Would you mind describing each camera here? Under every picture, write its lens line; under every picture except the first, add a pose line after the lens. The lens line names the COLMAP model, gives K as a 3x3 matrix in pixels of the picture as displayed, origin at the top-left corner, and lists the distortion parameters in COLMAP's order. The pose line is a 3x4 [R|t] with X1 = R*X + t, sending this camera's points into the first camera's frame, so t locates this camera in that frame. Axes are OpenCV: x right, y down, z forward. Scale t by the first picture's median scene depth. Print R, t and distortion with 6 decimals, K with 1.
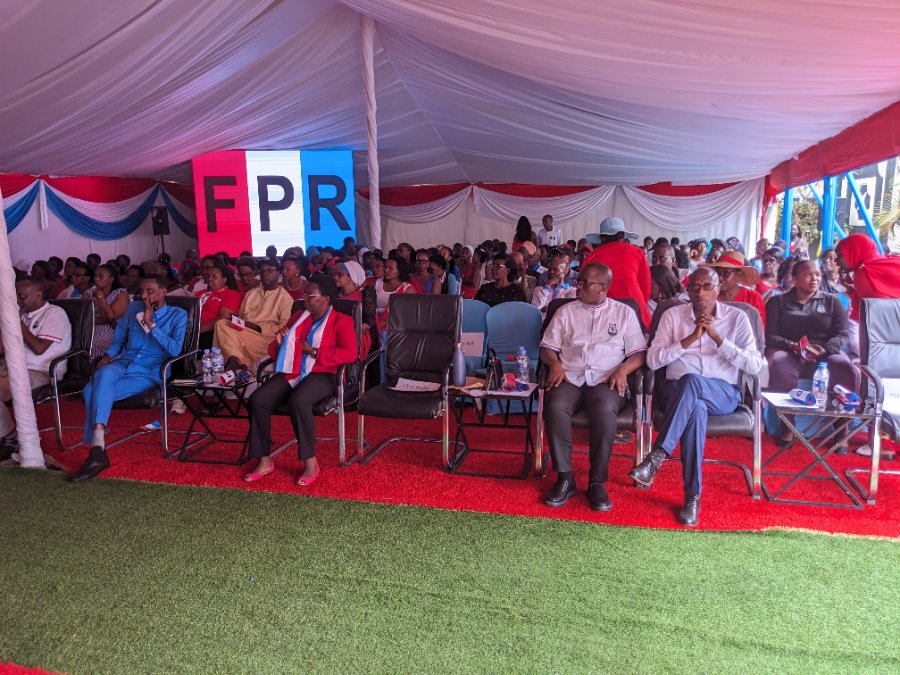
lens RADIAL K [[677.4, 0, 450.0], [0, 677.4, 337.5], [0, 0, 1]] dist [0.003076, -0.001335]
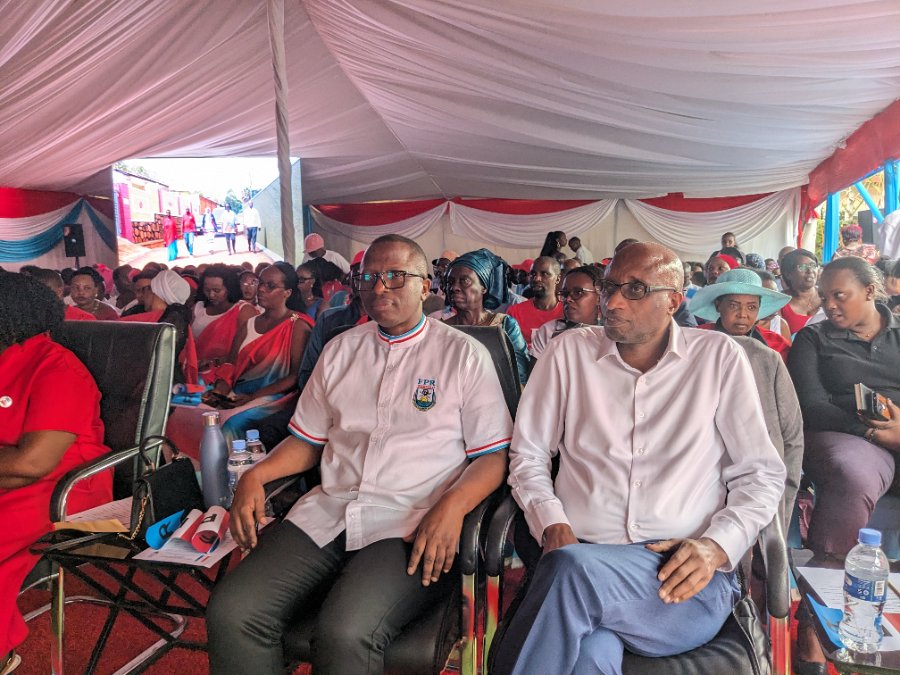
lens RADIAL K [[705.7, 0, 450.0], [0, 705.7, 337.5], [0, 0, 1]] dist [0.068564, -0.142349]
pose [[0.999579, 0.006188, -0.028357, 0.076656], [-0.007793, 0.998352, -0.056849, -0.006554], [0.027959, 0.057046, 0.997980, 0.163868]]
